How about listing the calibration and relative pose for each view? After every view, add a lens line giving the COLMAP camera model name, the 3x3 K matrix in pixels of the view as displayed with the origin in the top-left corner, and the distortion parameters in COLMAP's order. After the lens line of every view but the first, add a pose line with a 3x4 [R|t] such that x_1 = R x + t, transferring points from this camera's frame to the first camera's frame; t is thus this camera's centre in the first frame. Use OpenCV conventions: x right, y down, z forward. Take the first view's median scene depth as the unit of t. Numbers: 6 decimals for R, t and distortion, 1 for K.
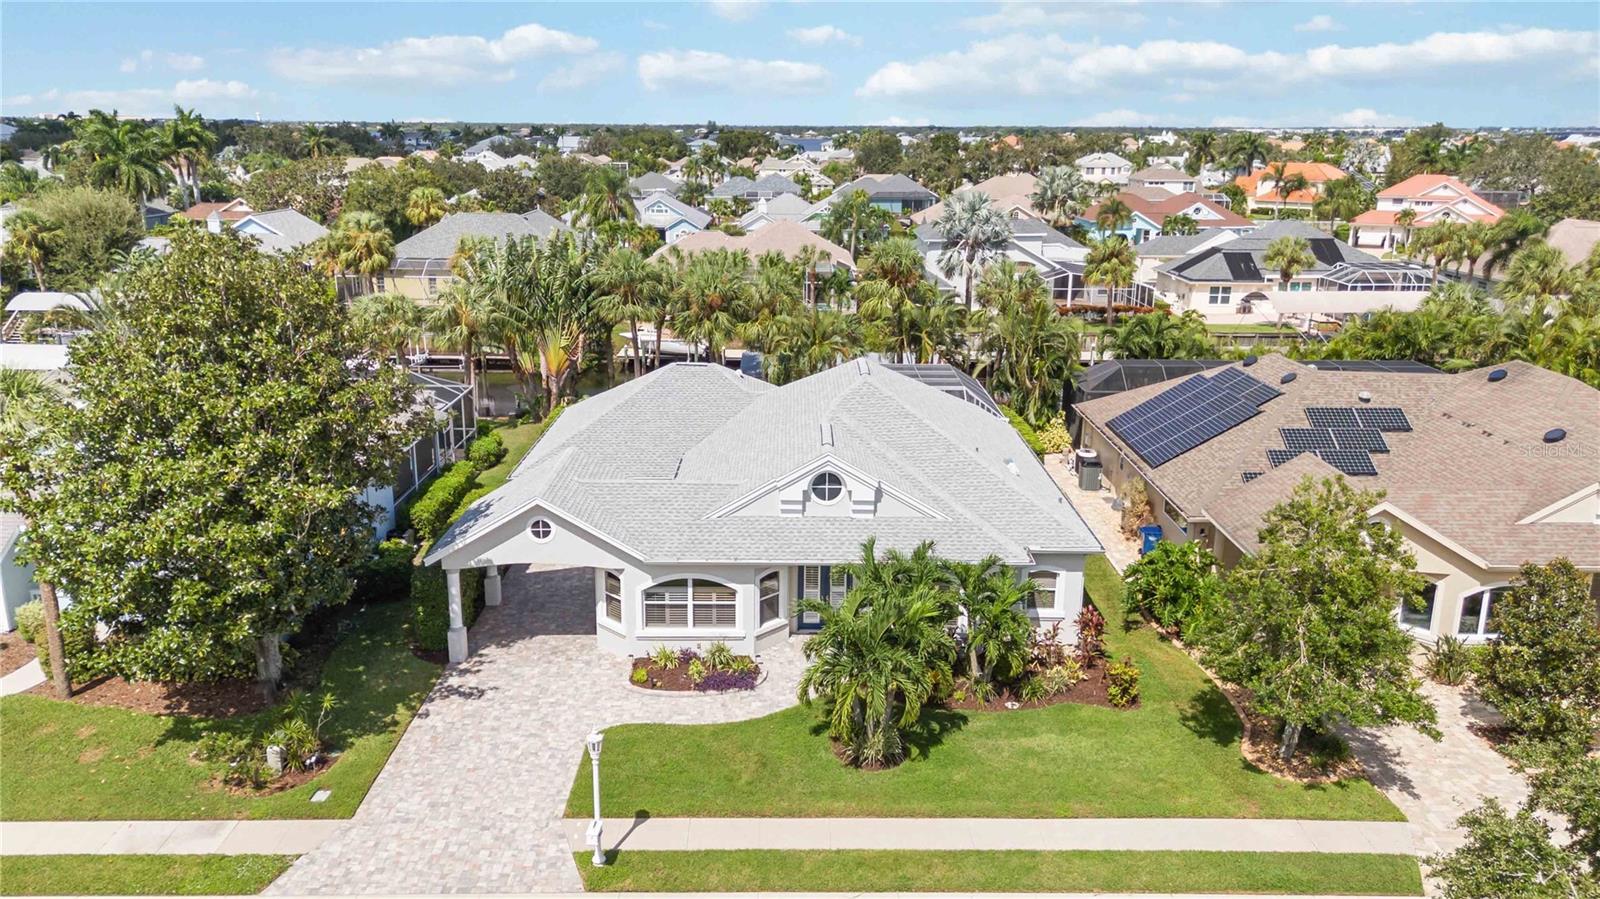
lens RADIAL K [[1167.8, 0, 800.0], [0, 1167.8, 449.5], [0, 0, 1]] dist [0.029052, -0.001839]
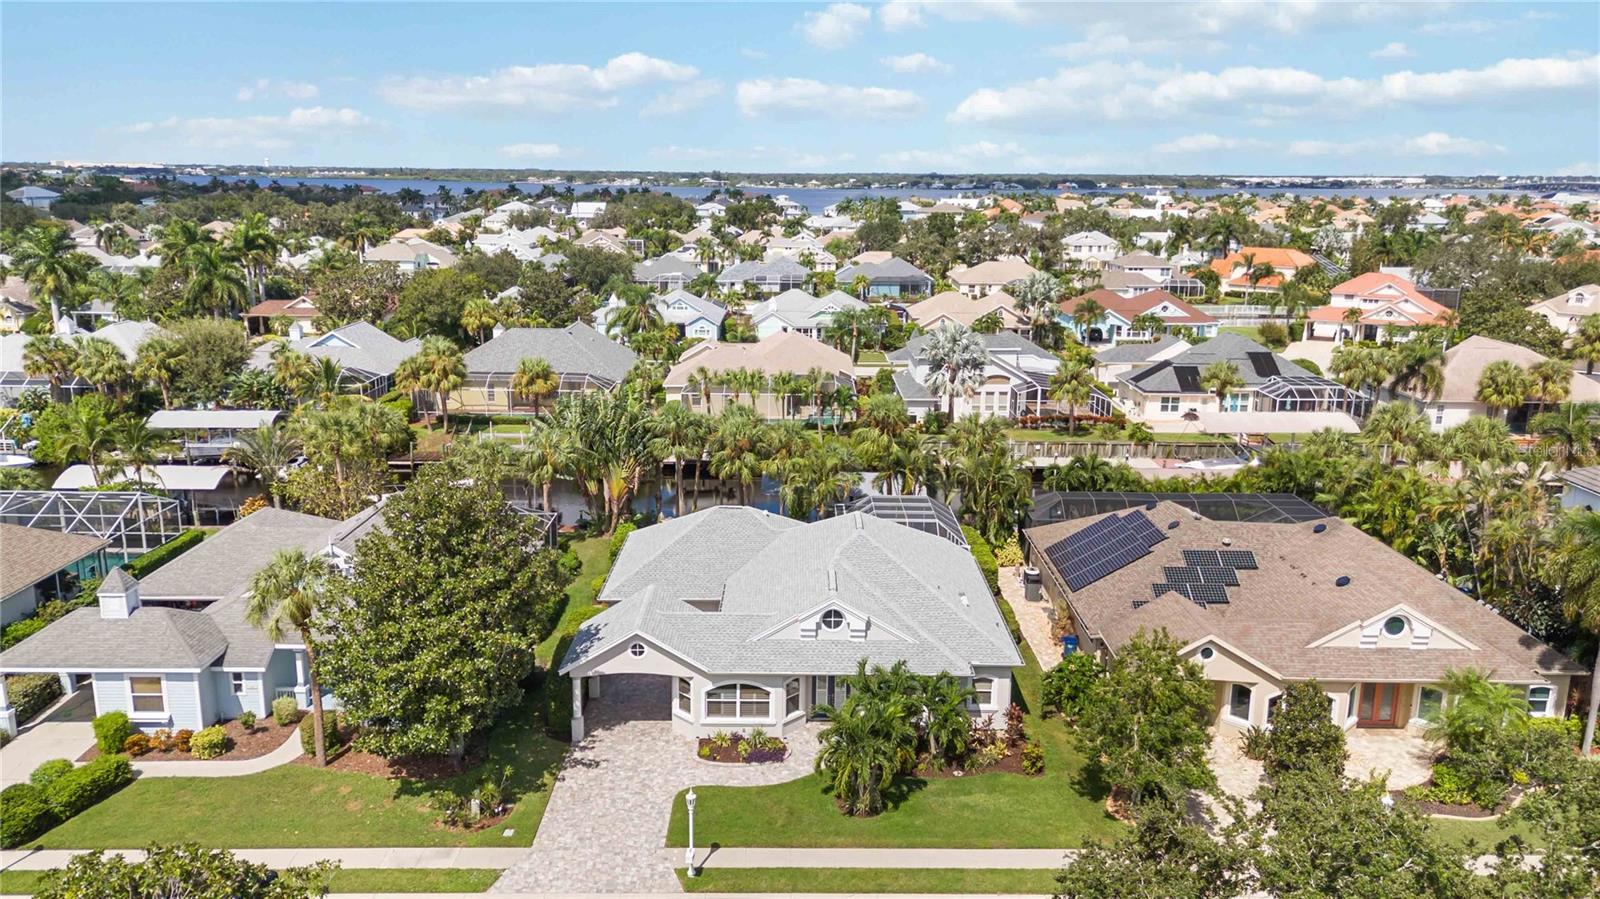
lens RADIAL K [[1174.6, 0, 800.0], [0, 1174.6, 449.5], [0, 0, 1]] dist [0.035703, -0.003658]
pose [[0.999994, 0.002910, -0.001649, -0.015065], [-0.002967, 0.999361, -0.035612, -0.121638], [0.001545, 0.035617, 0.999364, -0.447114]]
